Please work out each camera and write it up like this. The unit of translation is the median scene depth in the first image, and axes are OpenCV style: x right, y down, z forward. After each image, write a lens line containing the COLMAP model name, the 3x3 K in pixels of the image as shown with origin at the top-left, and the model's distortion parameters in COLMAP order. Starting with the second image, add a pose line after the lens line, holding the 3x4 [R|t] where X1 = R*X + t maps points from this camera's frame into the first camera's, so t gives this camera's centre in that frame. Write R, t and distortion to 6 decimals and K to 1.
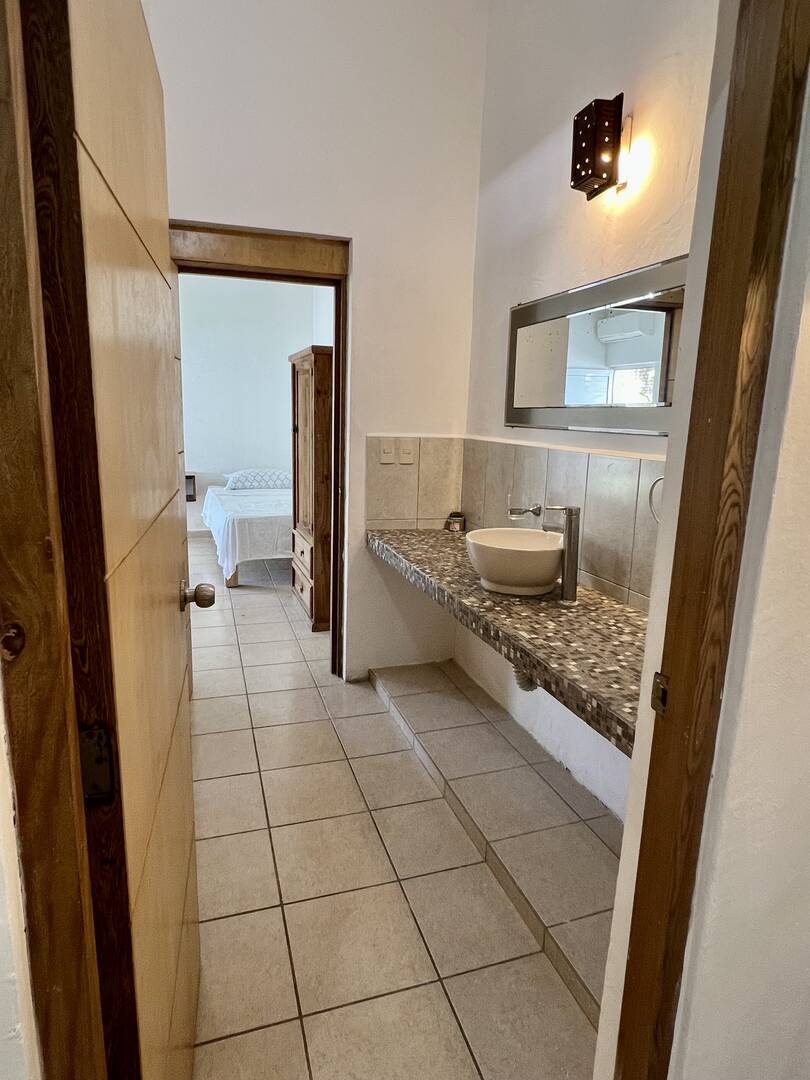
lens RADIAL K [[632.7, 0, 402.9], [0, 632.7, 540.2], [0, 0, 1]] dist [0.004648, 0.000682]
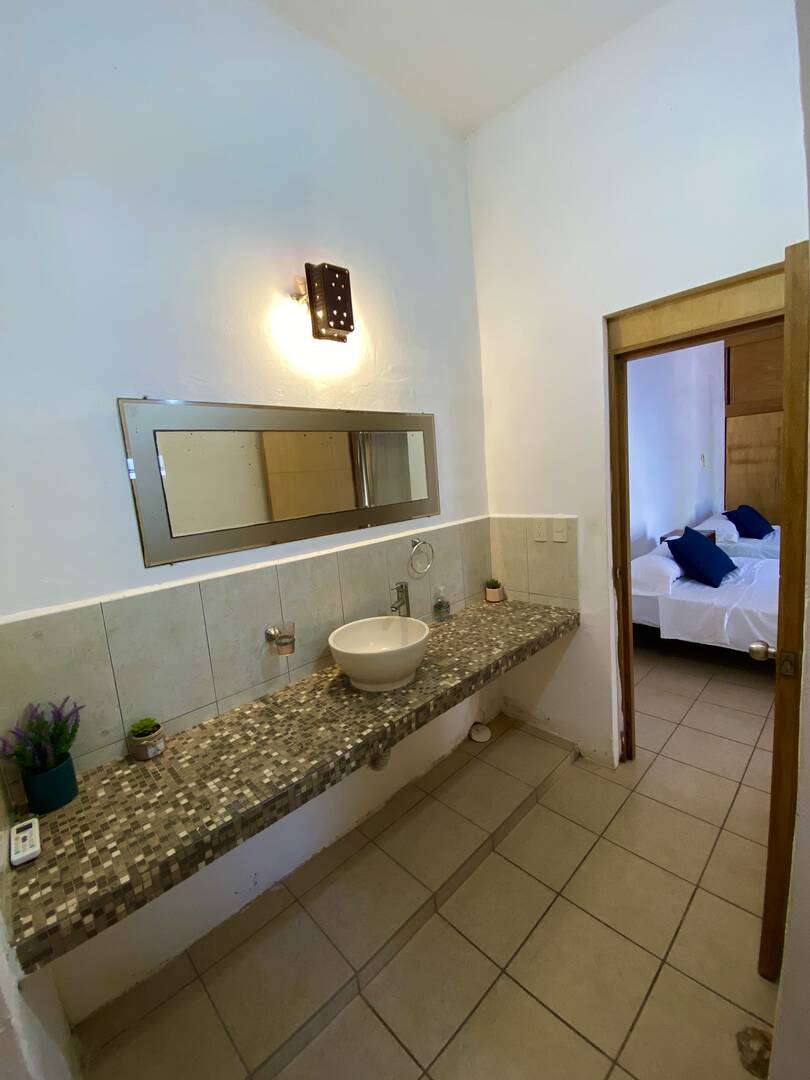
lens RADIAL K [[440.9, 0, 399.5], [0, 440.9, 532.2], [0, 0, 1]] dist [-0.001696, -0.008379]
pose [[-0.417900, -0.110189, 0.901786, -0.591410], [0.256475, 0.937932, 0.233460, -0.398993], [-0.871539, 0.328849, -0.363701, 1.427785]]
